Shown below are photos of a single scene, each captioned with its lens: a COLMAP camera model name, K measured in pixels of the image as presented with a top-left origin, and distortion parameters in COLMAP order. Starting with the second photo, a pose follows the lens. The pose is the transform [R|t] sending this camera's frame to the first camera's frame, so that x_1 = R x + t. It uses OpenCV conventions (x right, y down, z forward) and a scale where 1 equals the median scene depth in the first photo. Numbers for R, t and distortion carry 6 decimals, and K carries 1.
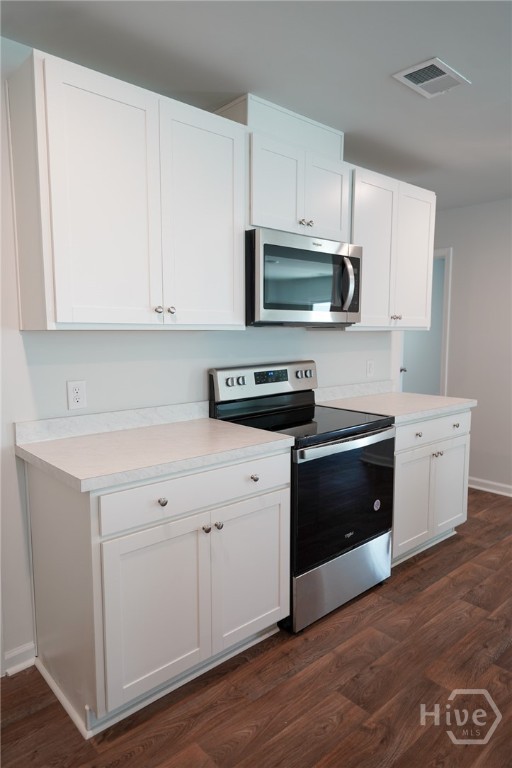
lens RADIAL K [[500.2, 0, 261.1], [0, 500.2, 387.6], [0, 0, 1]] dist [0.023838, 0.001291]
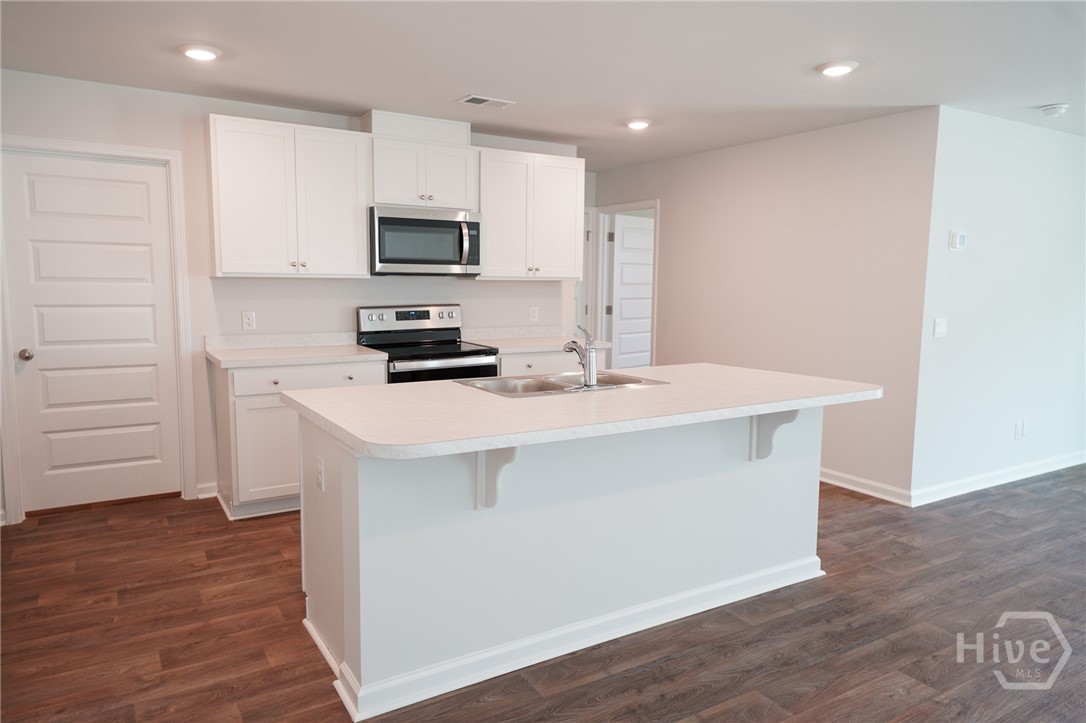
lens RADIAL K [[707.4, 0, 541.2], [0, 707.4, 358.9], [0, 0, 1]] dist [0.023838, 0.001291]
pose [[0.984131, 0.029776, -0.174926, 0.717112], [-0.030394, 0.999538, -0.000854, 0.086640], [0.174820, 0.006157, 0.984581, -0.767782]]
